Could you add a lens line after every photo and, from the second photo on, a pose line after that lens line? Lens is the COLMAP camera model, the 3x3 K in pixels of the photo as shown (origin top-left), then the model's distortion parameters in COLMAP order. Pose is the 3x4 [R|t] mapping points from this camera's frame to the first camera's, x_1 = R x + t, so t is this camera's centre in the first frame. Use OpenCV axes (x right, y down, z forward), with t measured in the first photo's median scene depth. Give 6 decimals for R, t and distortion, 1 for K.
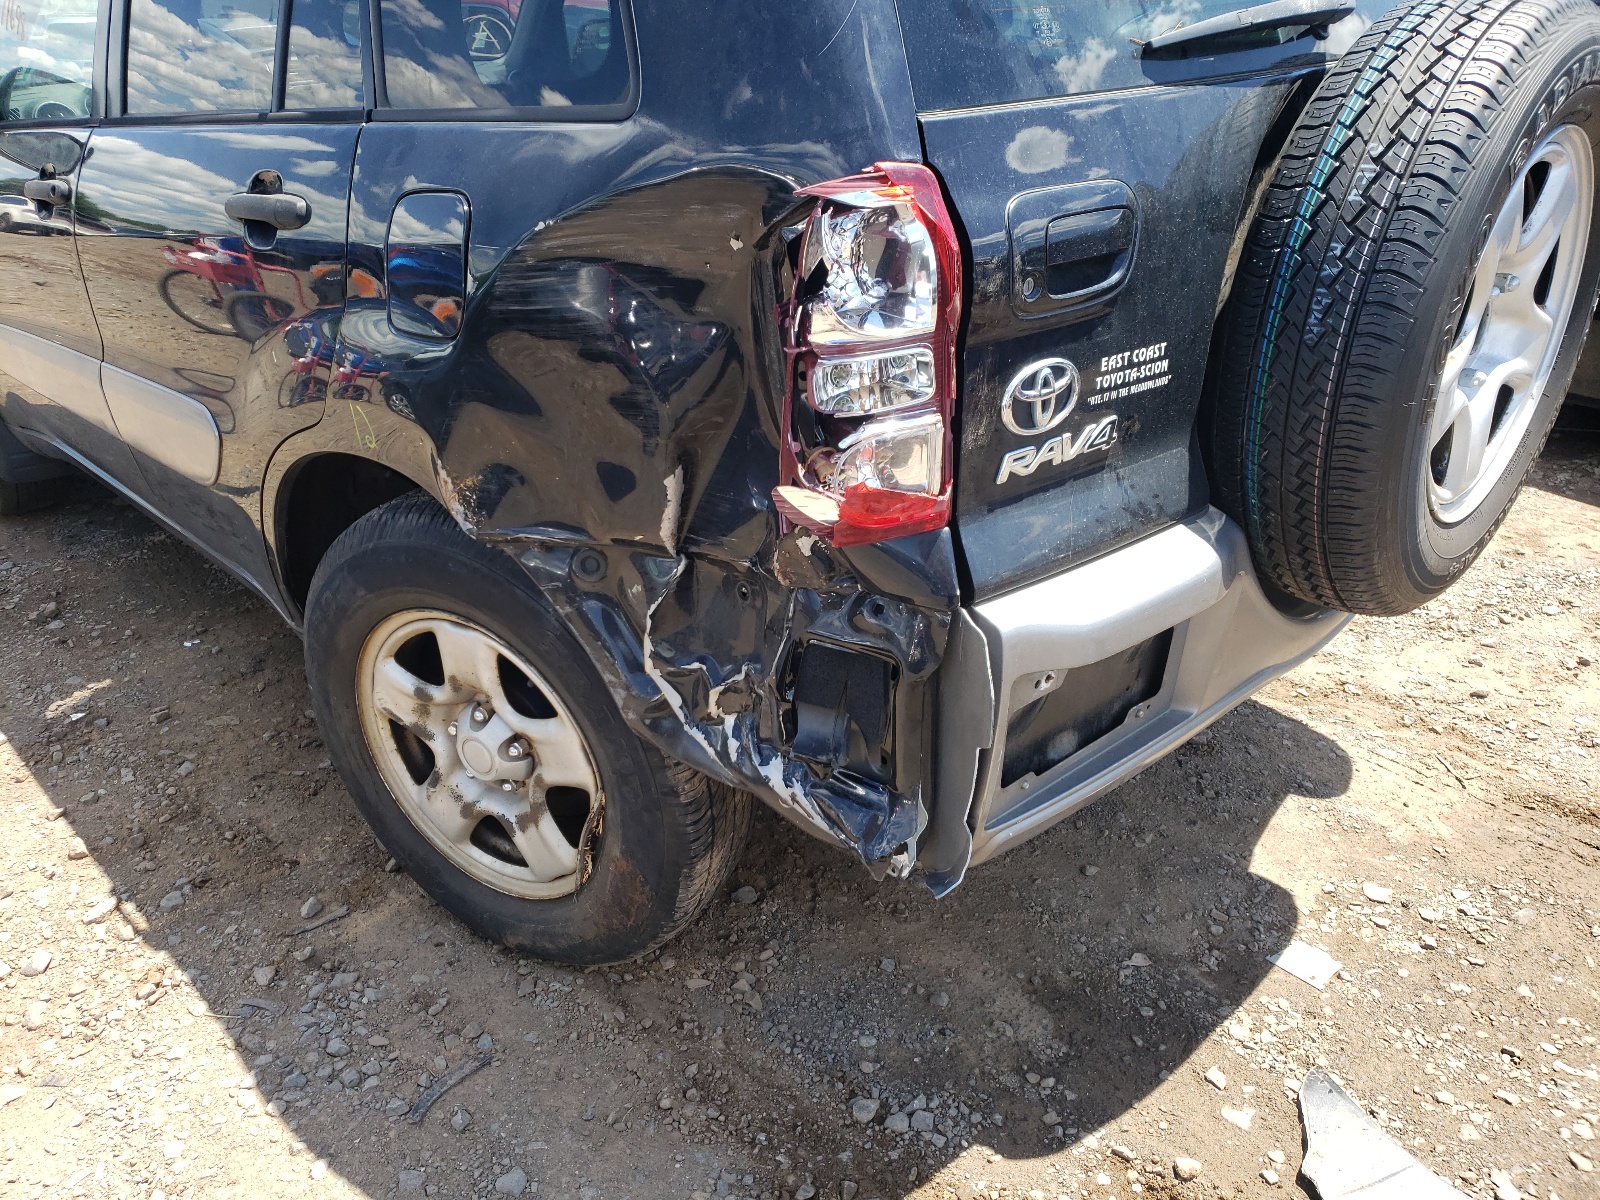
lens RADIAL K [[1262.8, 0, 751.9], [0, 1262.8, 596.7], [0, 0, 1]] dist [0.022426, -0.003049]
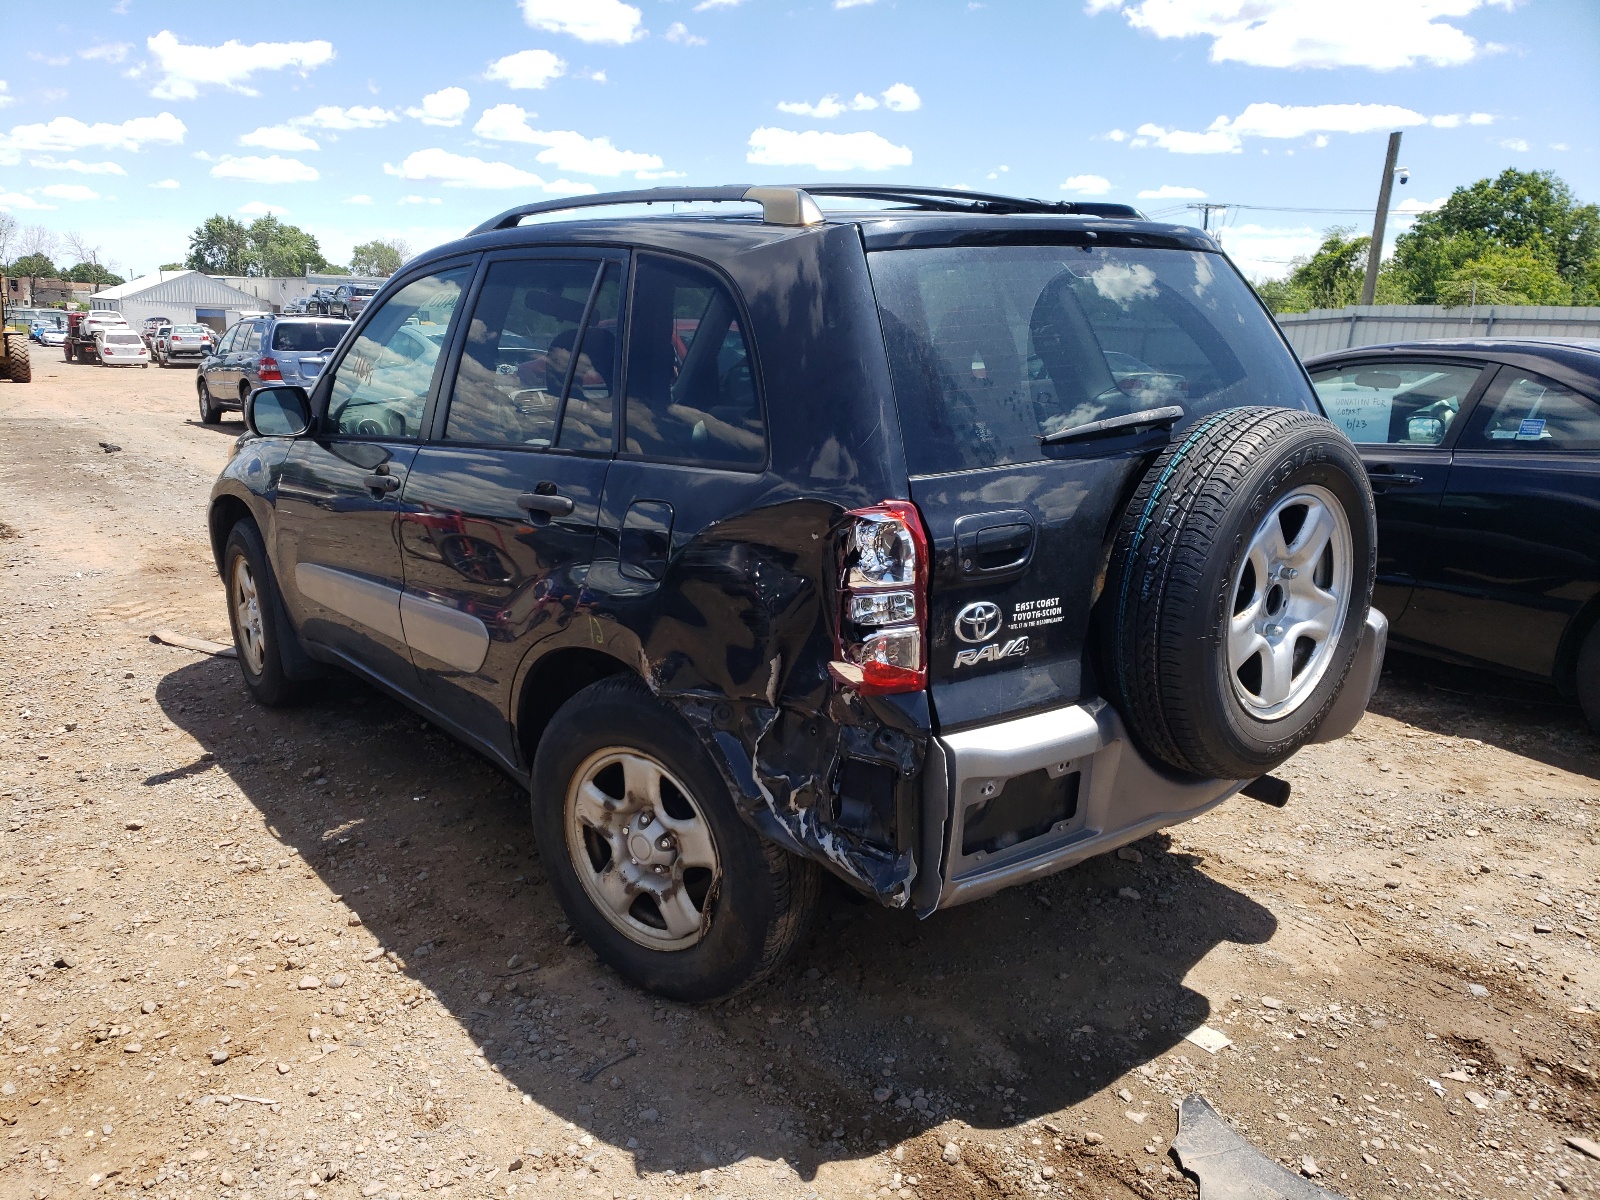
lens RADIAL K [[1262.8, 0, 751.9], [0, 1262.8, 596.7], [0, 0, 1]] dist [0.022426, -0.003049]
pose [[0.995231, 0.038434, -0.089652, 0.047040], [-0.056131, 0.977332, -0.204134, 0.143081], [0.079774, 0.208193, 0.974829, -0.591851]]
